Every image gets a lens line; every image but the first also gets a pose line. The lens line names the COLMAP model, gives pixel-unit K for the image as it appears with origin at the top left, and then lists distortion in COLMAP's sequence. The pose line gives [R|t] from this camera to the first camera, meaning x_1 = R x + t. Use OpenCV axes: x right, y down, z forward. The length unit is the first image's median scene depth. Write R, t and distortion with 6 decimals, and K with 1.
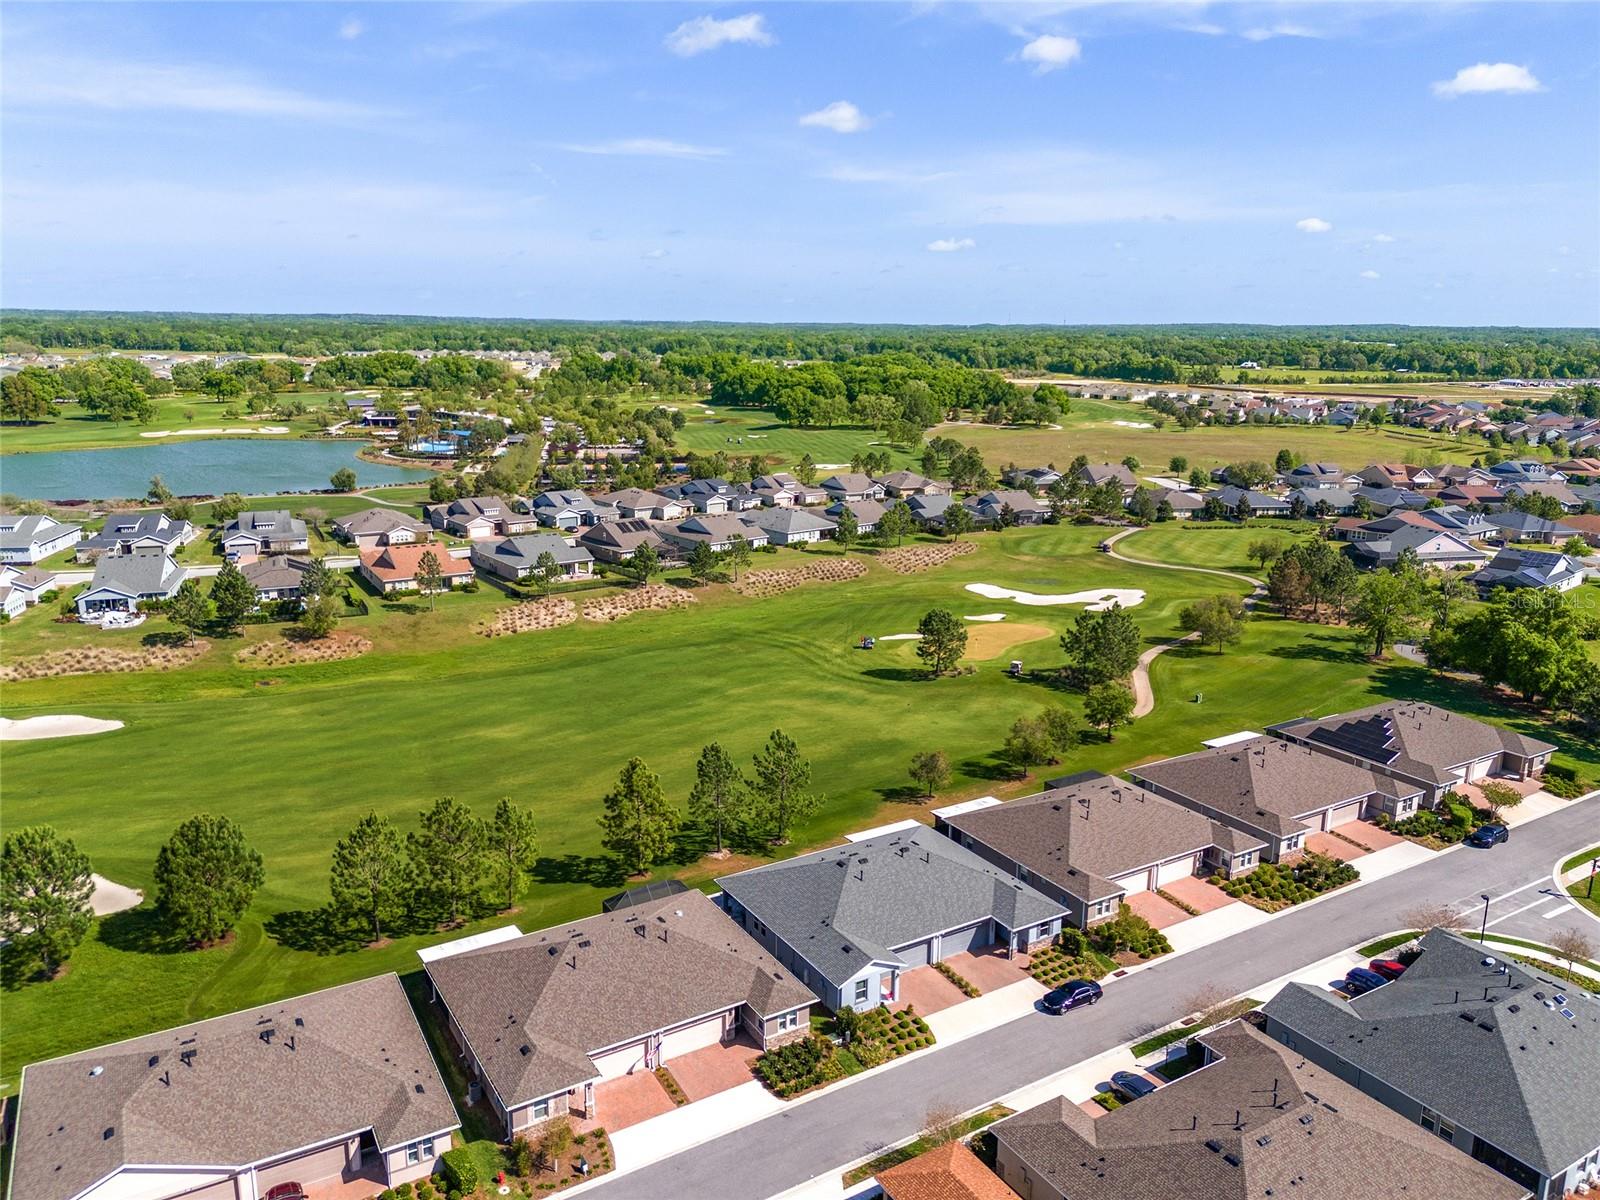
lens RADIAL K [[1134.0, 0, 791.0], [0, 1134.0, 635.9], [0, 0, 1]] dist [0.103913, -0.124382]
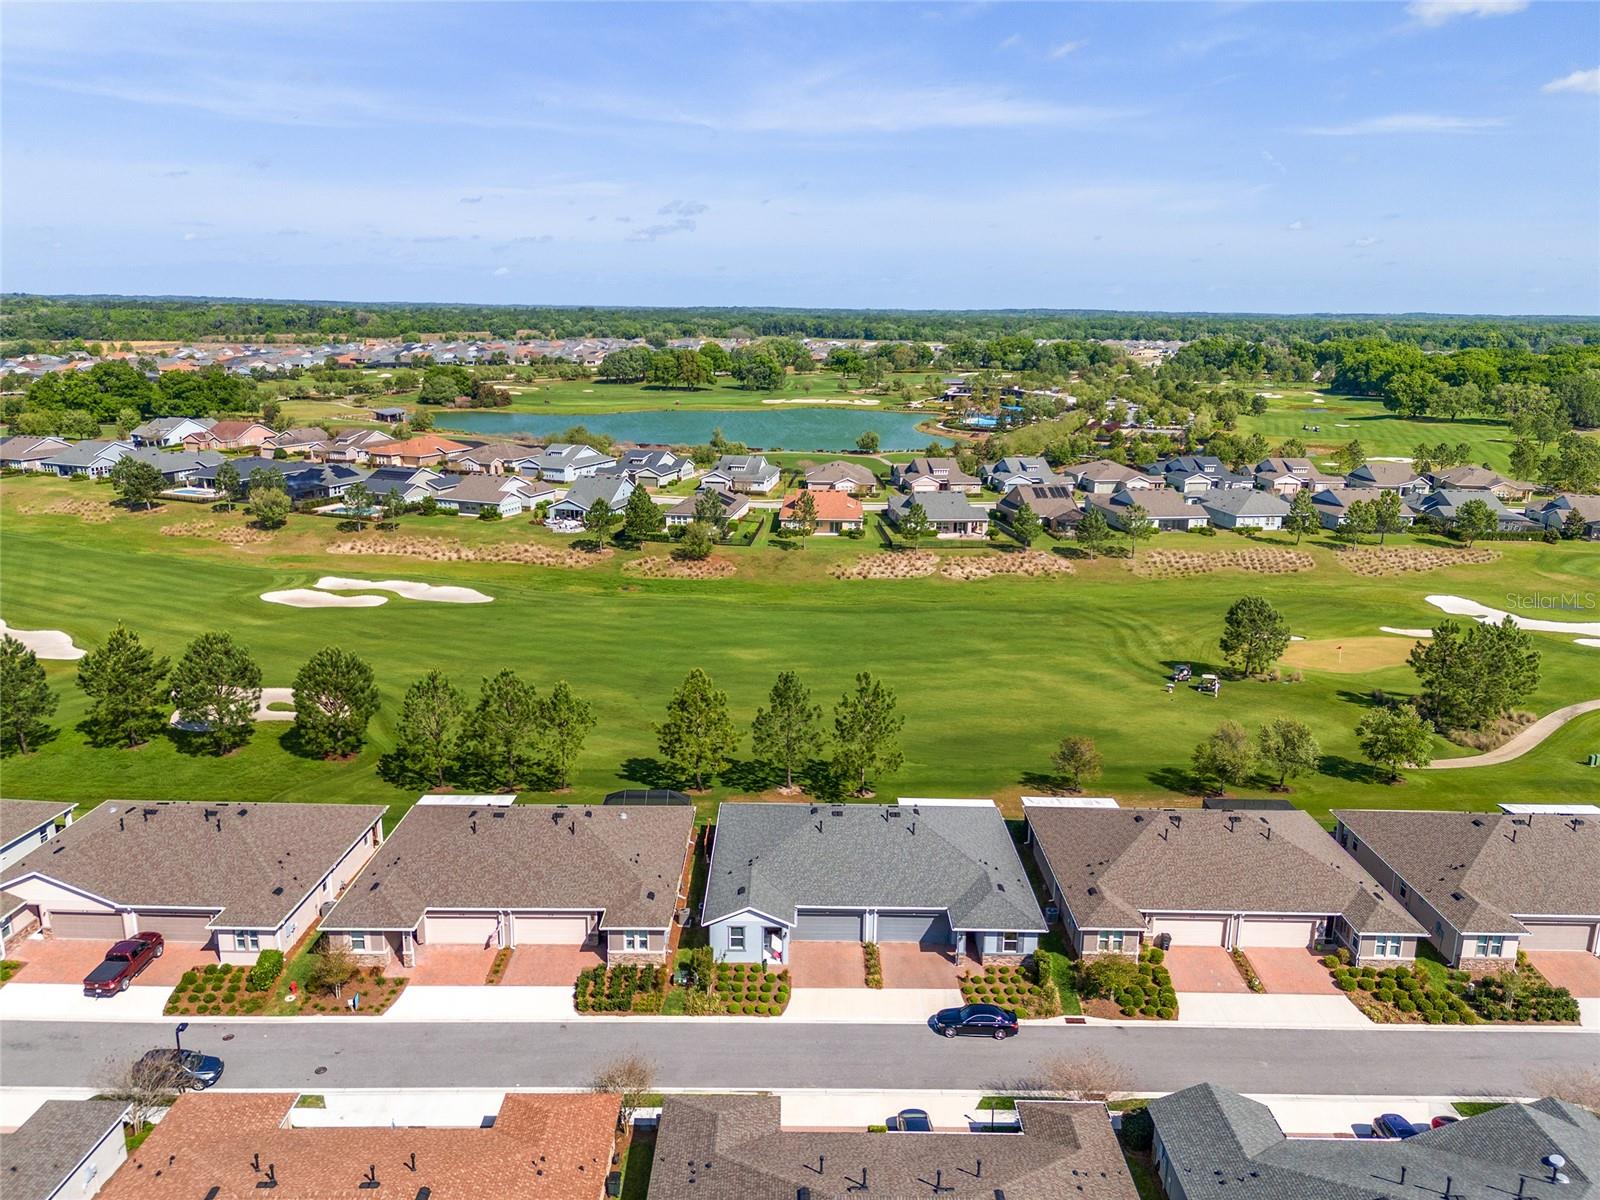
lens RADIAL K [[1134.0, 0, 791.0], [0, 1134.0, 635.9], [0, 0, 1]] dist [0.103913, -0.124382]
pose [[0.858780, 0.145141, -0.491356, 0.261312], [-0.141464, 0.988926, 0.044870, 0.015497], [0.492427, 0.030976, 0.869802, 0.122323]]
